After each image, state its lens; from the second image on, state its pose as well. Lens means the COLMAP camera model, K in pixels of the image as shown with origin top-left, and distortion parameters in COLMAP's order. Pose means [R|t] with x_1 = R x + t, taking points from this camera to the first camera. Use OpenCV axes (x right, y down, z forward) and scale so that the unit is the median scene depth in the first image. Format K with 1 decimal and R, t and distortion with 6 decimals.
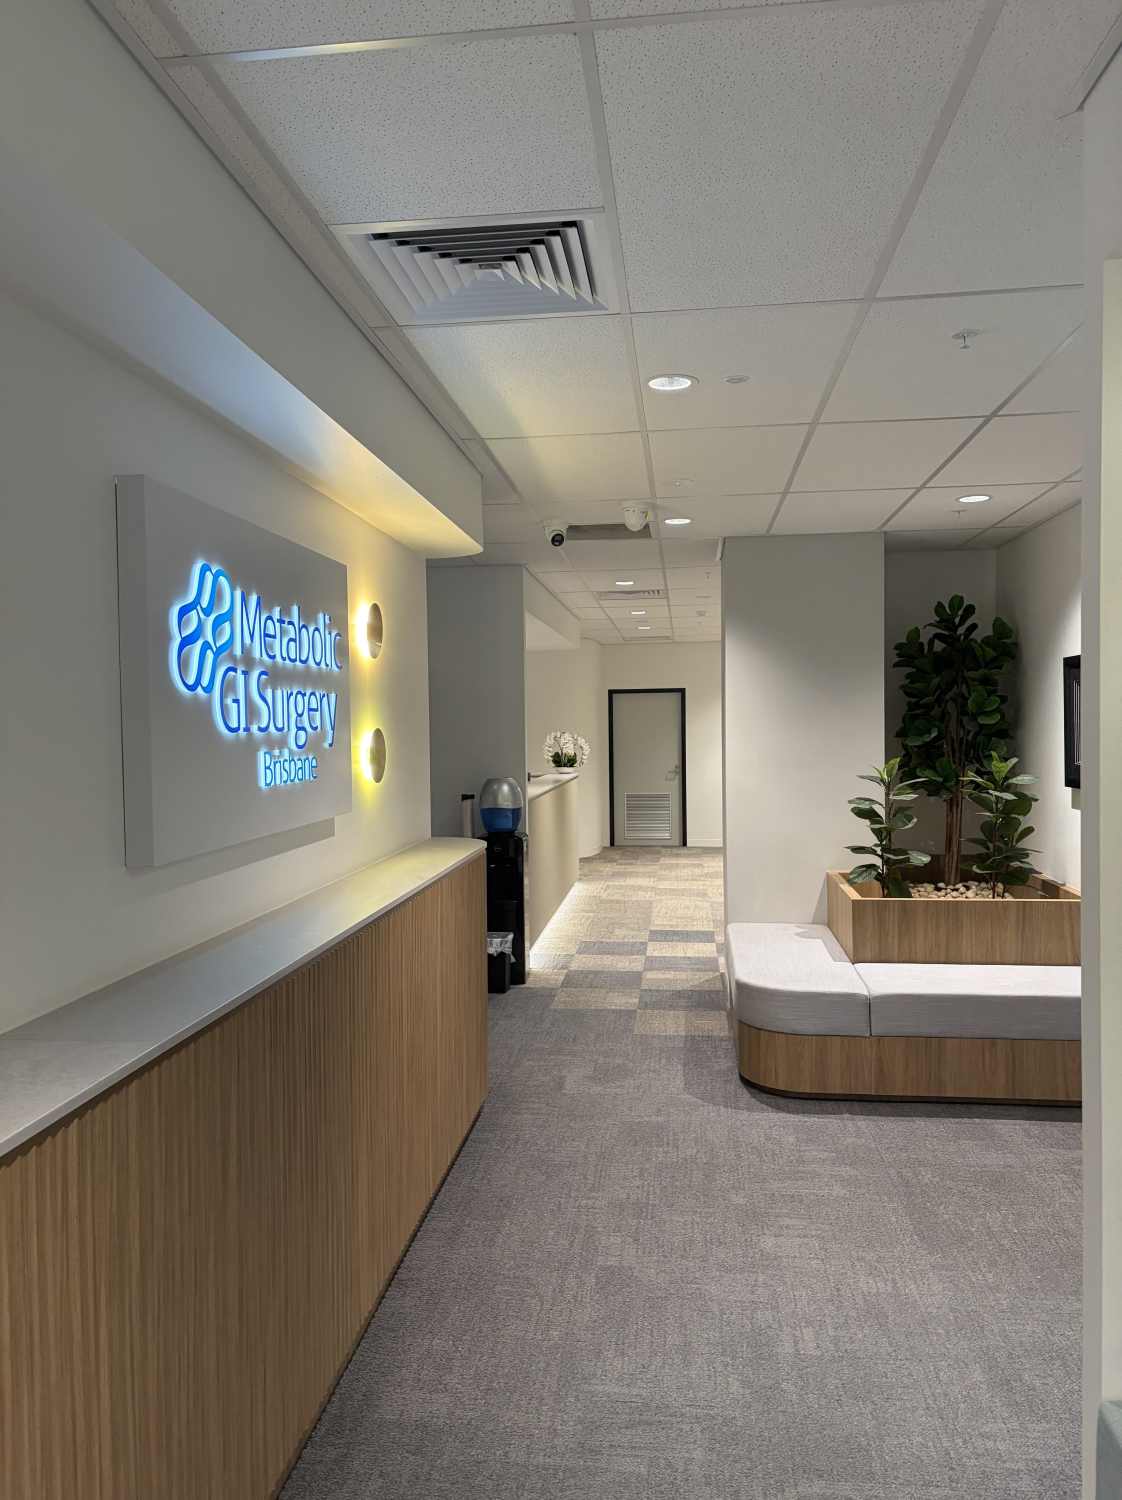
lens RADIAL K [[1129.8, 0, 558.1], [0, 1129.8, 751.7], [0, 0, 1]] dist [0.067582, 0.003396]
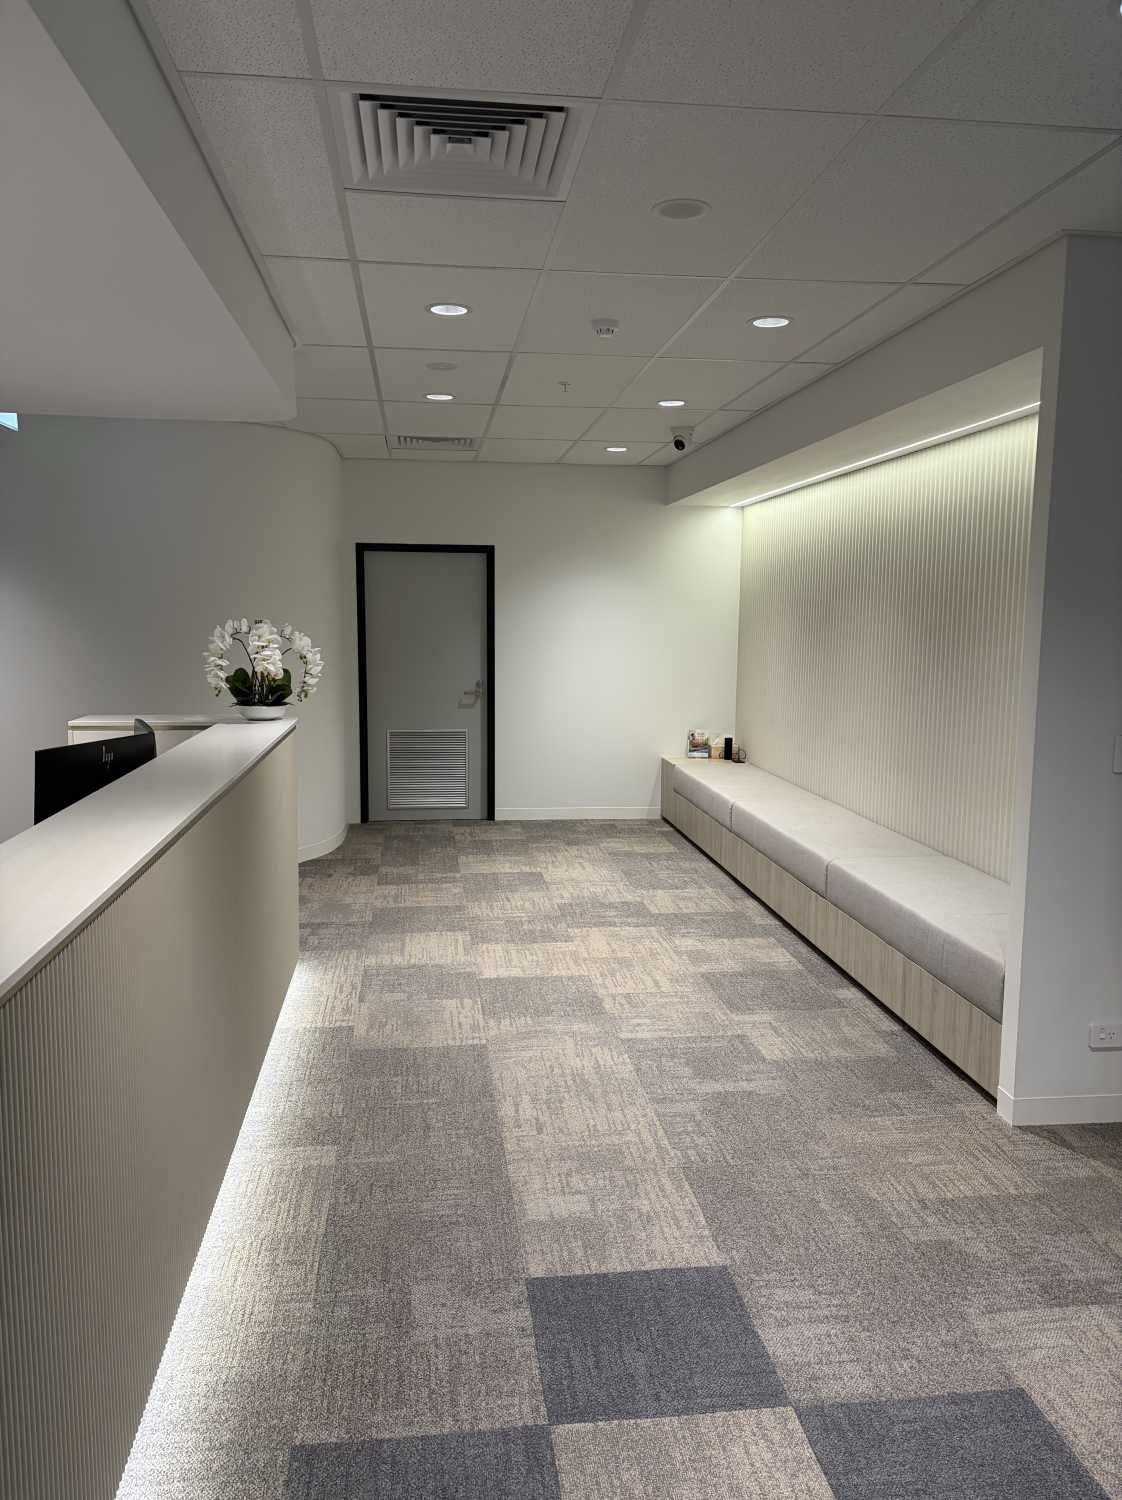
lens RADIAL K [[1129.8, 0, 559.6], [0, 1129.8, 754.7], [0, 0, 1]] dist [0.067582, 0.003396]
pose [[0.973137, -0.010647, 0.229981, 0.012987], [-0.012370, 0.995069, 0.098410, -0.008552], [-0.229894, -0.098611, 0.968207, 0.450185]]
